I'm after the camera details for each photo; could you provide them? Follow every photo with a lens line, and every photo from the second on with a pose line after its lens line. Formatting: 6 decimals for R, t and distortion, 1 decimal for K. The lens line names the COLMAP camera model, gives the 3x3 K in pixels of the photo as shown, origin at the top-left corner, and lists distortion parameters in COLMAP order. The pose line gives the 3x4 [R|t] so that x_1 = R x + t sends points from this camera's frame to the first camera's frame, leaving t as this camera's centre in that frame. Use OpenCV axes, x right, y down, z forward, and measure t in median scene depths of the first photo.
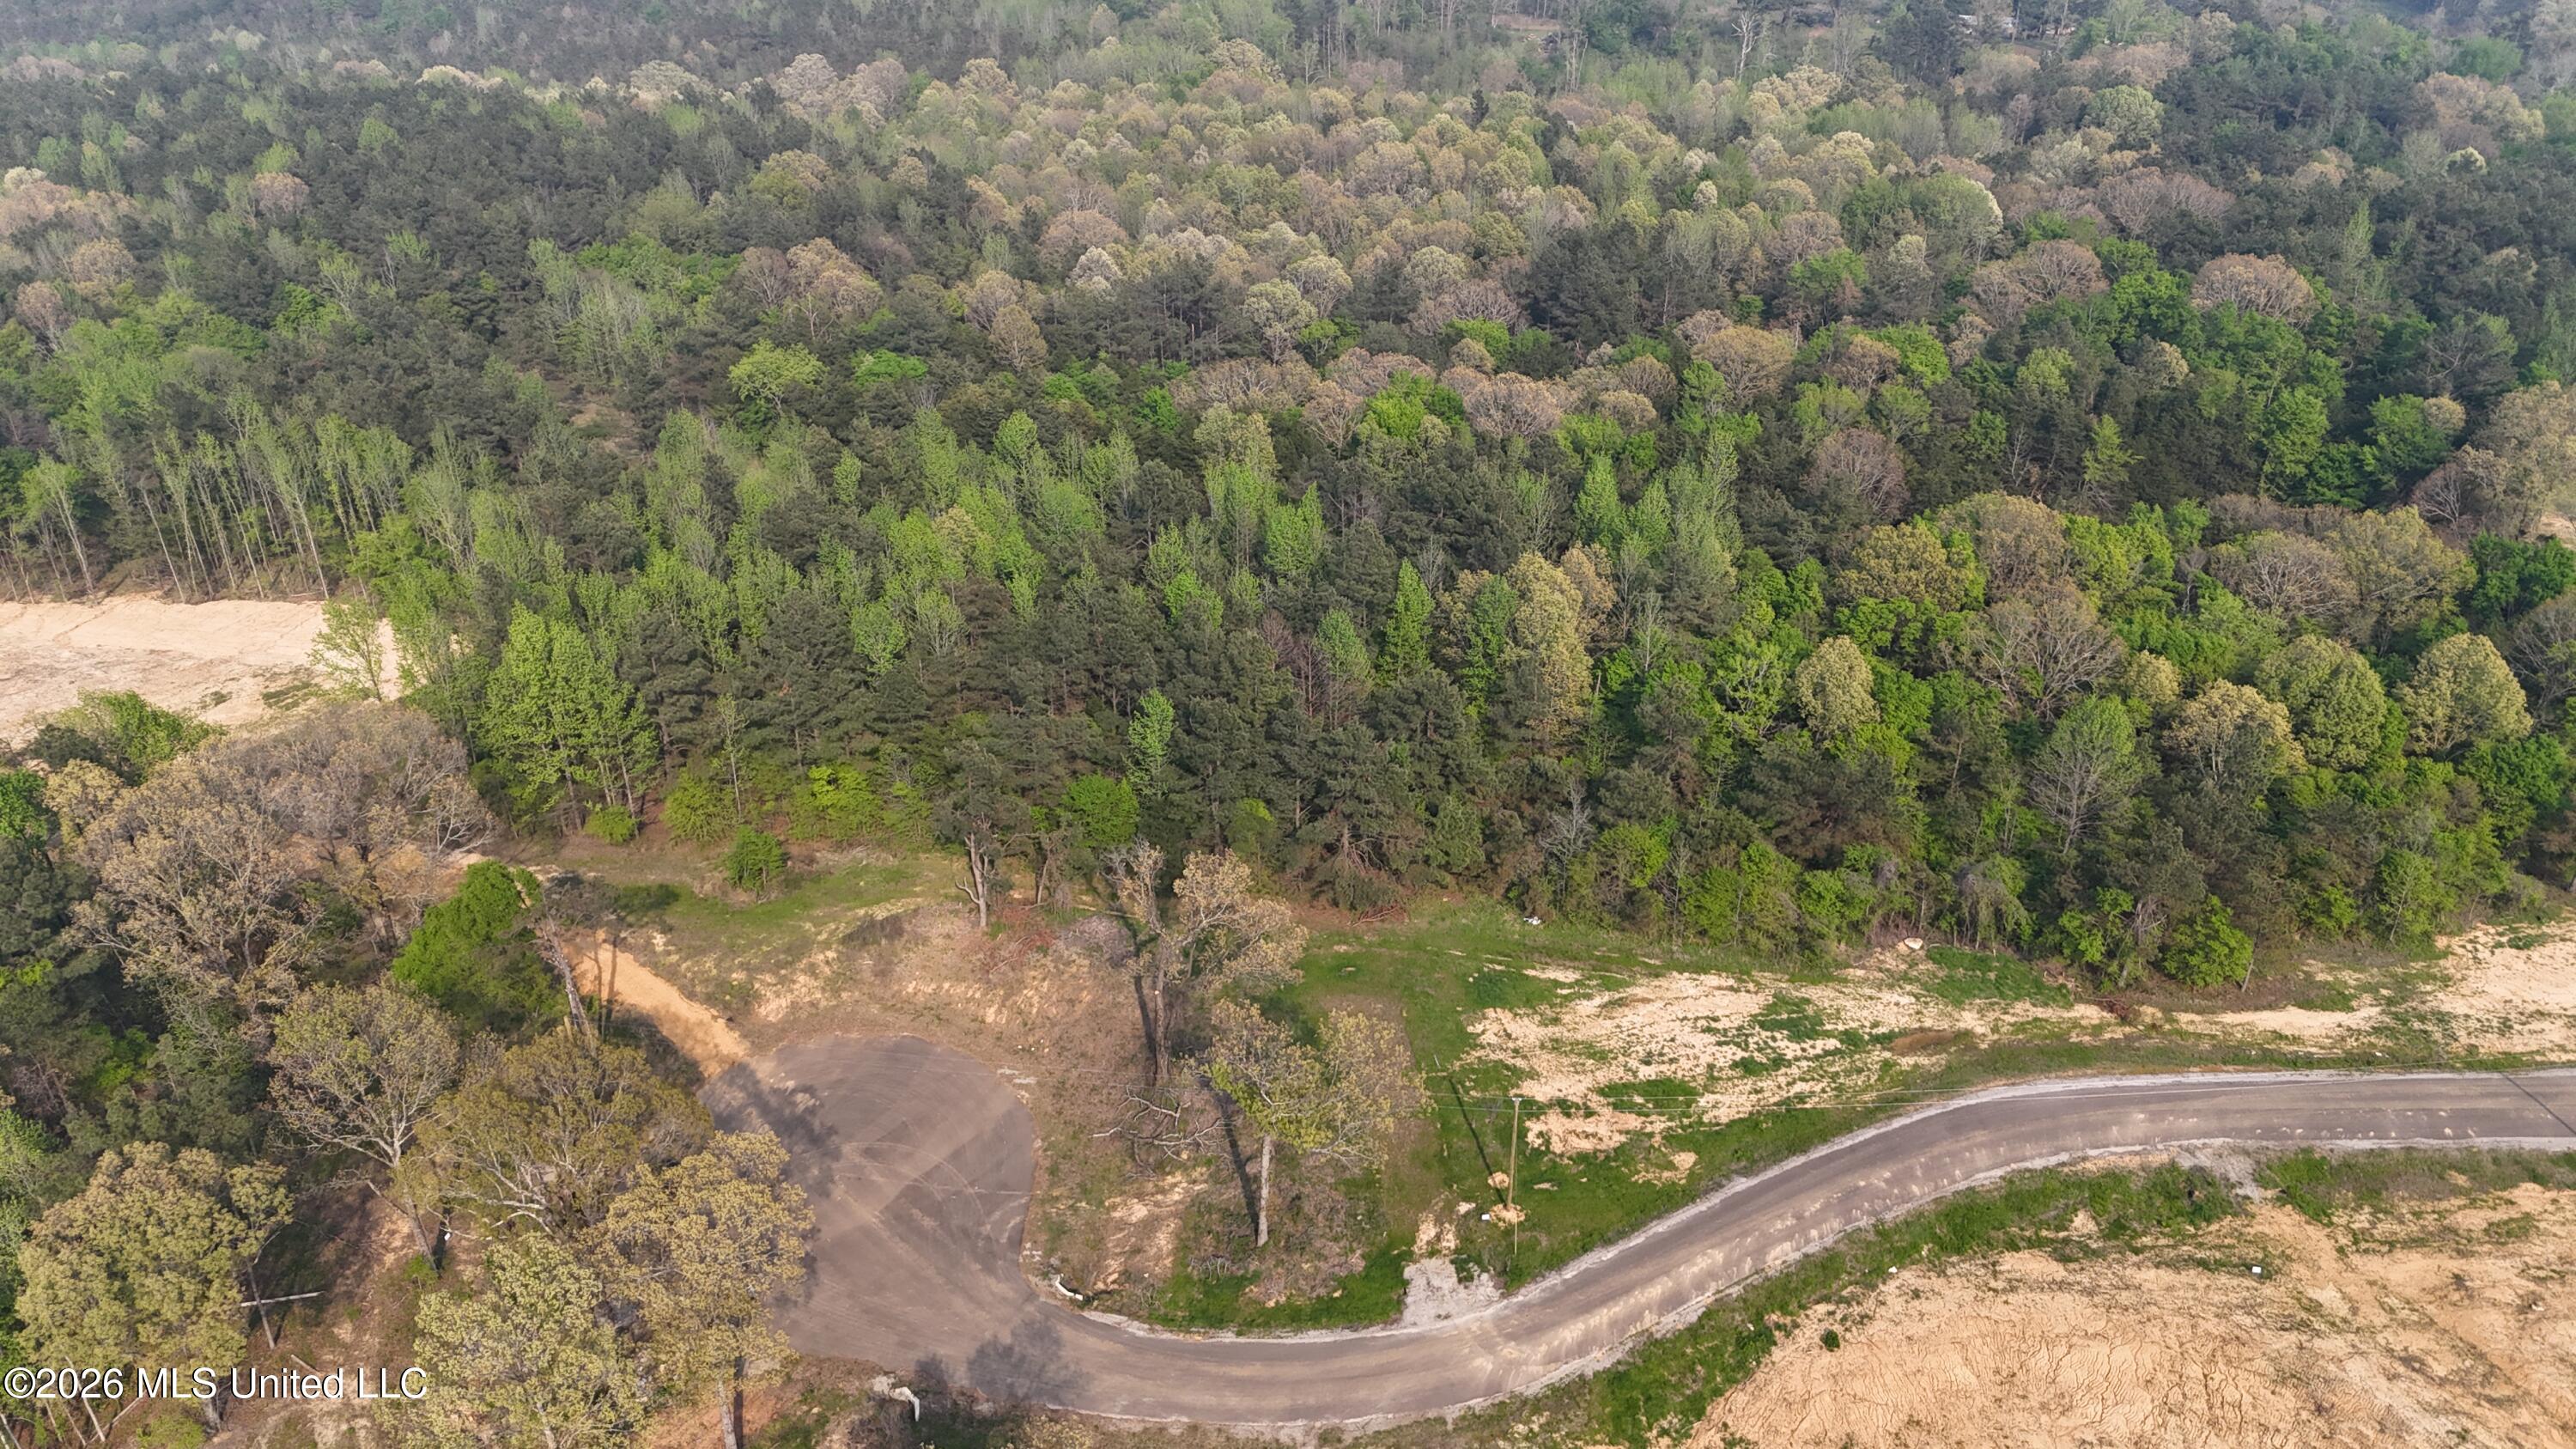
lens RADIAL K [[1558.9, 0, 1288.0], [0, 1558.9, 724.5], [0, 0, 1]] dist [0.001984, 0.000053]
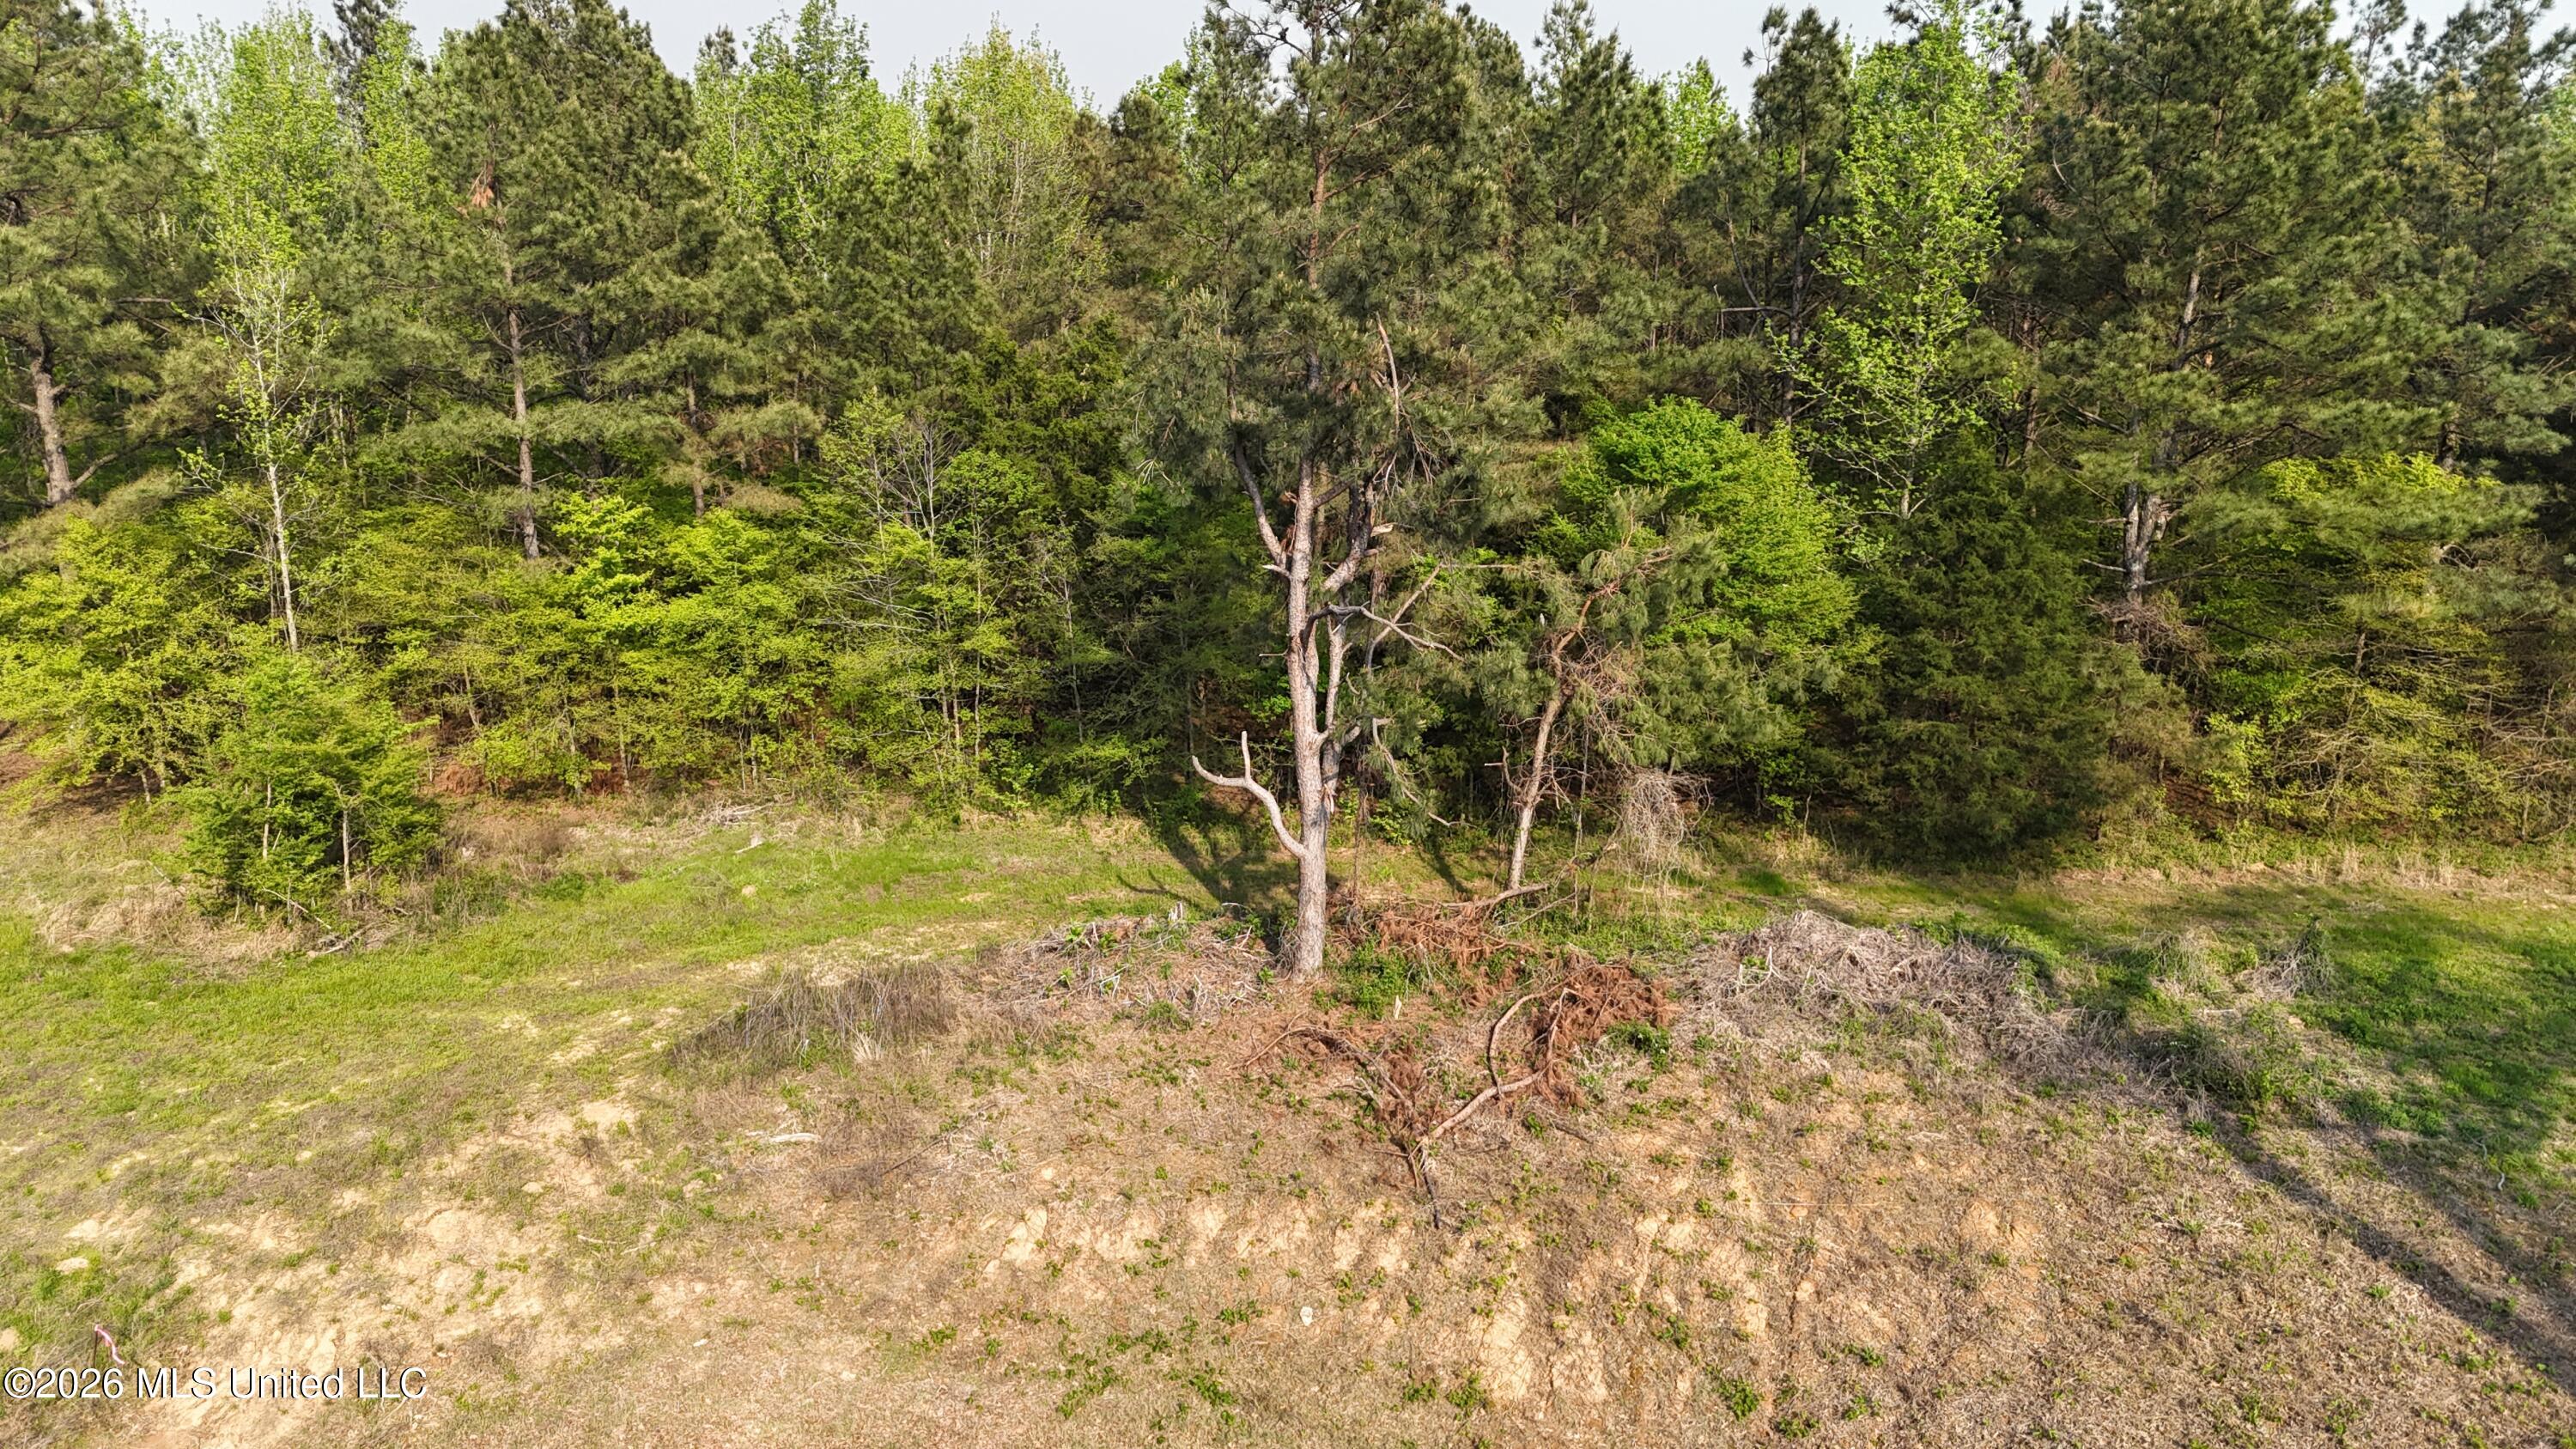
lens RADIAL K [[1795.6, 0, 1288.0], [0, 1795.6, 724.5], [0, 0, 1]] dist [0.019675, -0.000540]
pose [[0.997718, -0.026387, 0.062155, -0.200473], [0.039554, 0.974416, -0.221245, 0.141900], [-0.054727, 0.223198, 0.973236, 0.694719]]
